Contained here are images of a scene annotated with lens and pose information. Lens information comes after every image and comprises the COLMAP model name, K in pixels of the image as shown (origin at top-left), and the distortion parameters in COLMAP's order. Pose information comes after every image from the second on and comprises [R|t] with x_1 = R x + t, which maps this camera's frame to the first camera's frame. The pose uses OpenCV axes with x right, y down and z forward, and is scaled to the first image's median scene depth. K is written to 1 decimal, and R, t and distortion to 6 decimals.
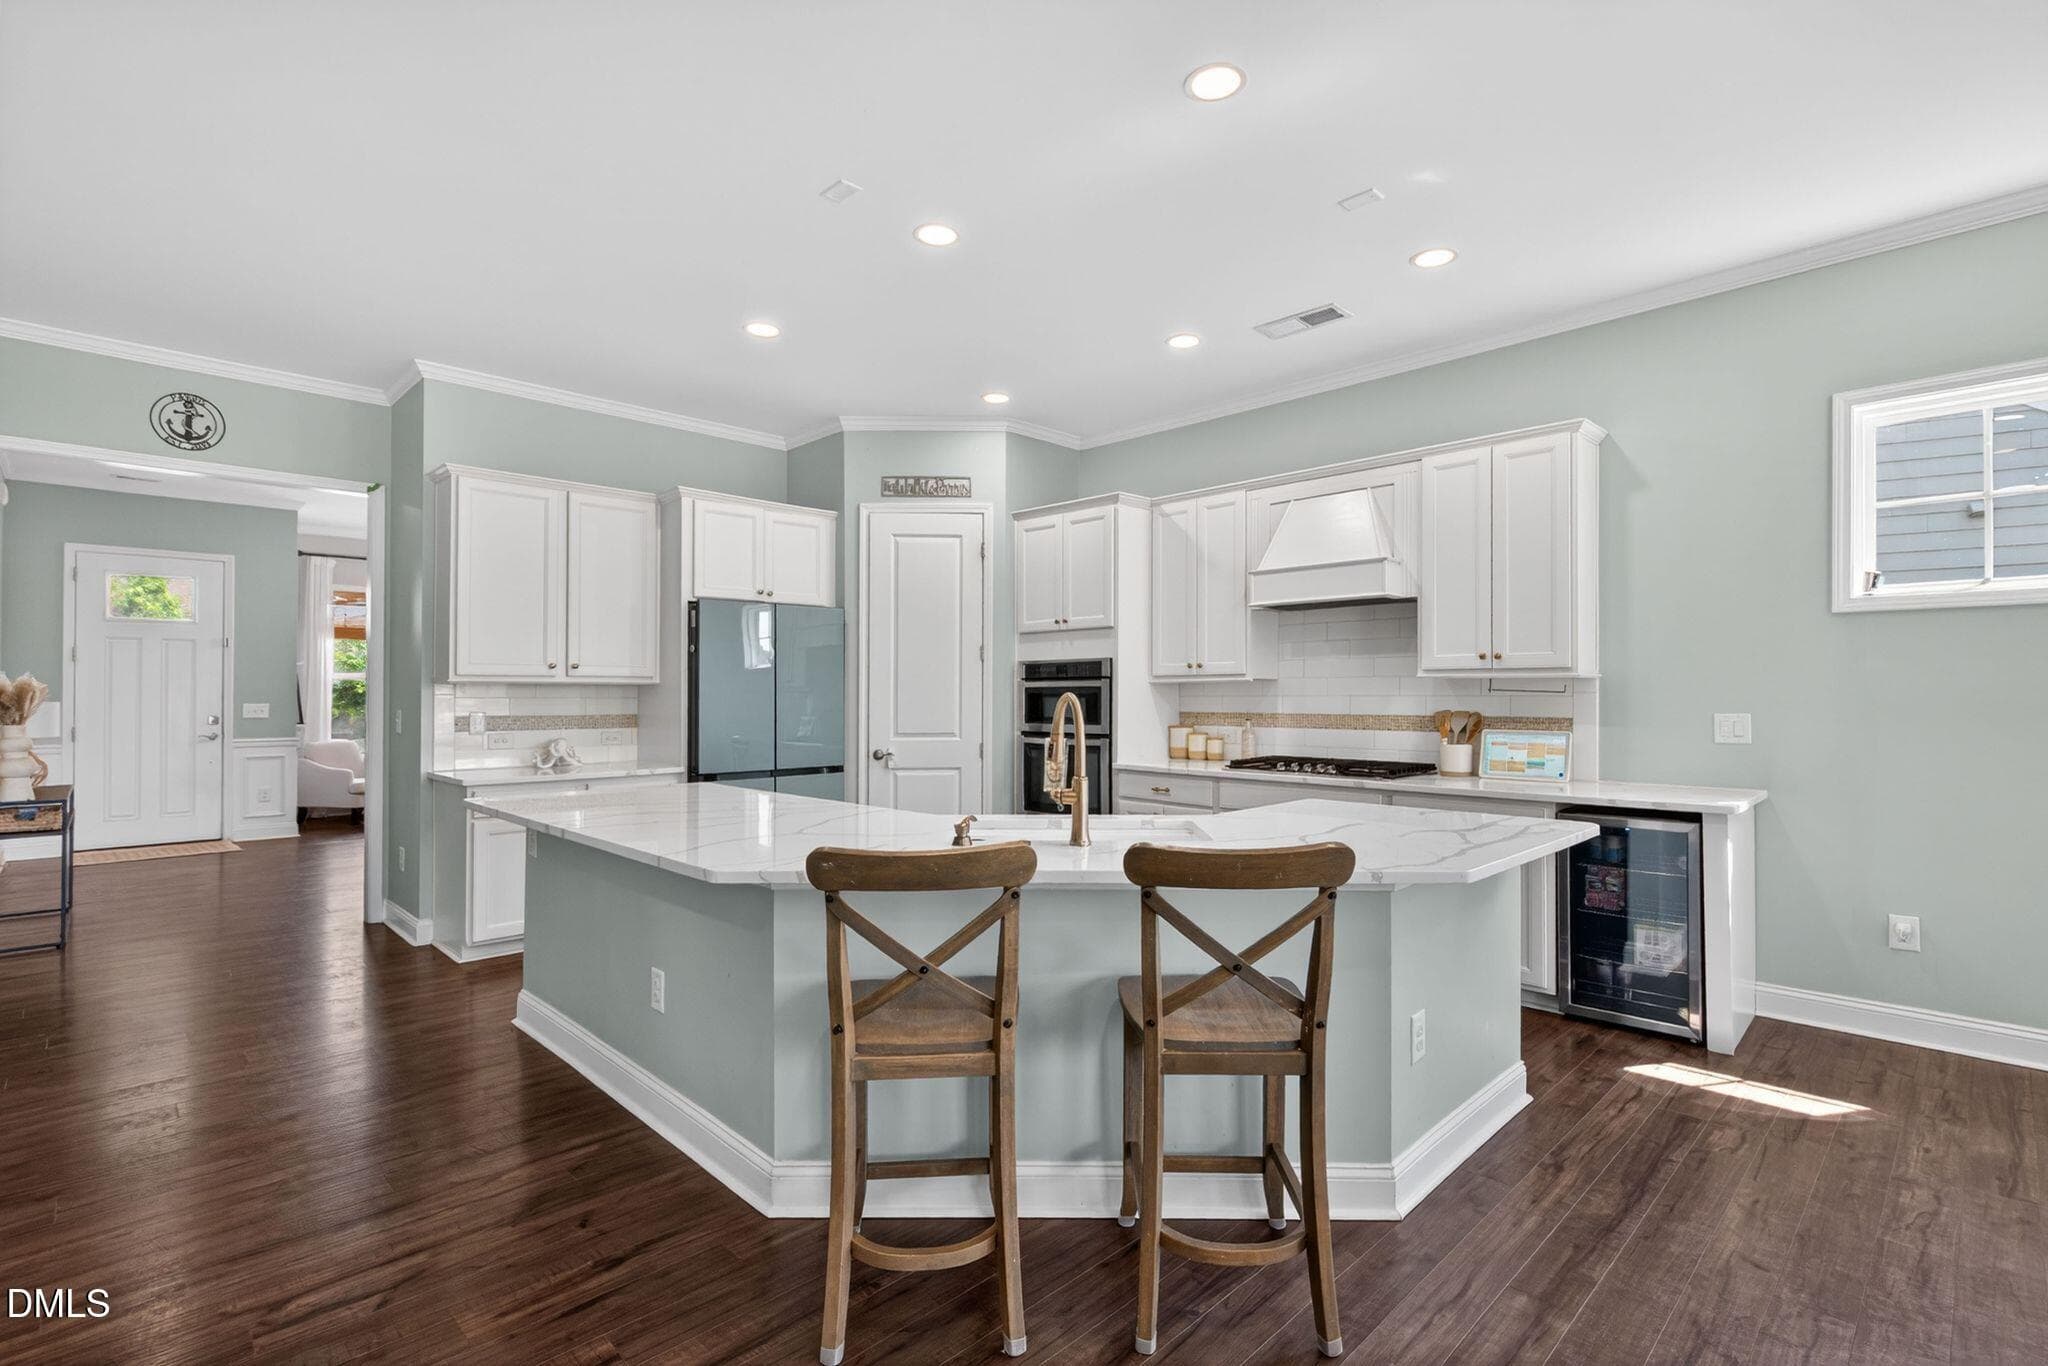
lens RADIAL K [[936.9, 0, 1024.0], [0, 936.9, 683.0], [0, 0, 1]] dist [0.000565, -0.000109]
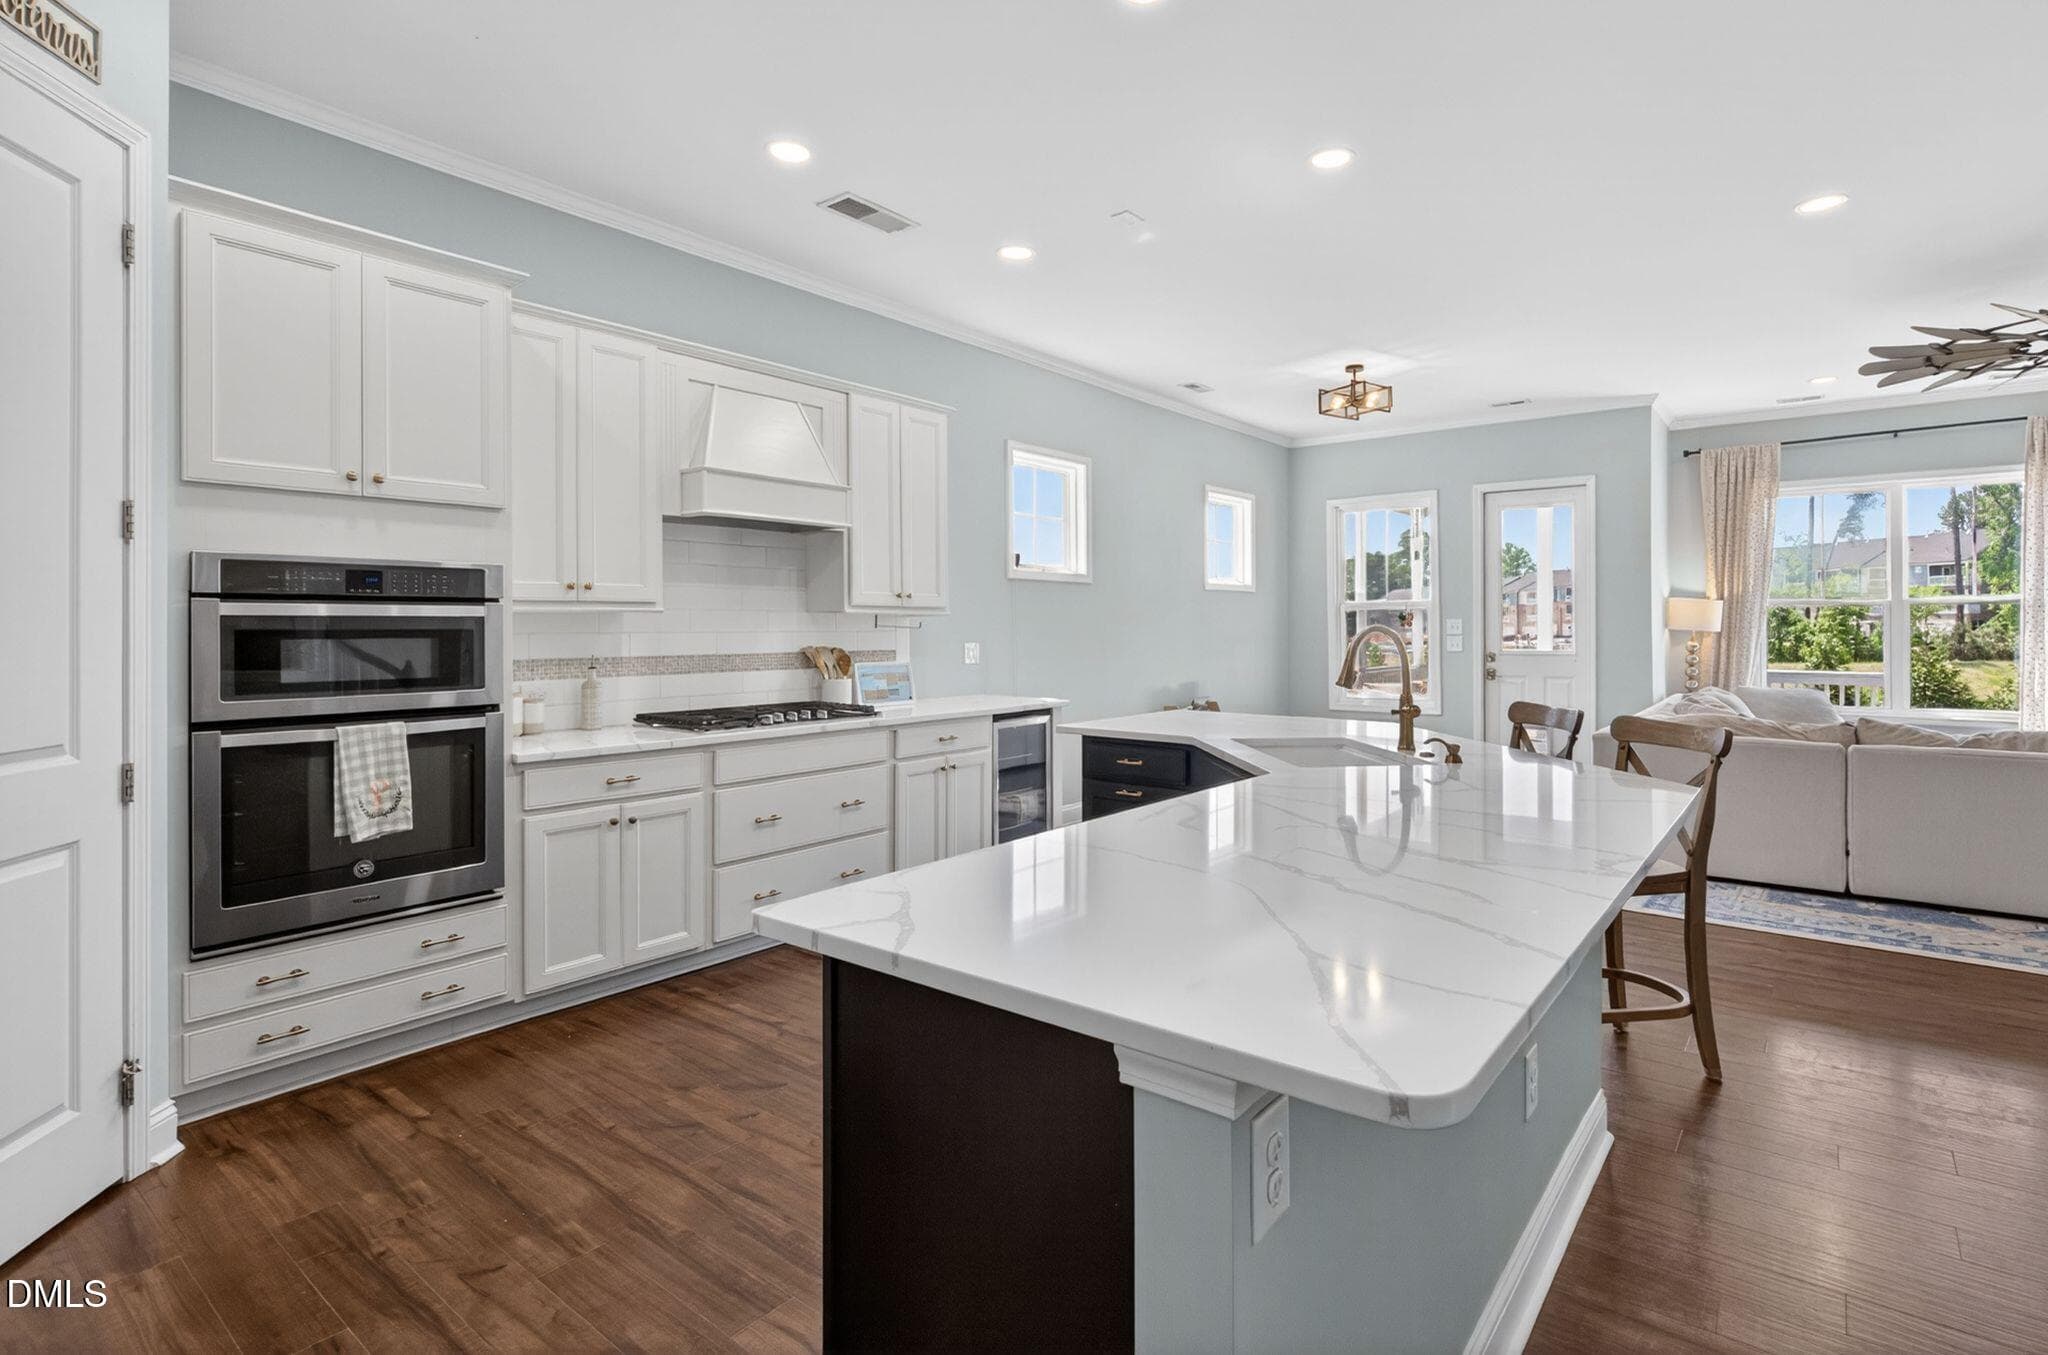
lens RADIAL K [[1017.4, 0, 1029.7], [0, 1017.4, 624.0], [0, 0, 1]] dist [0.000911, 0.000084]
pose [[-0.132308, 0.005472, 0.991194, -0.590790], [-0.008792, 0.999939, -0.006693, 0.009973], [-0.991170, -0.009600, -0.132252, 0.837761]]
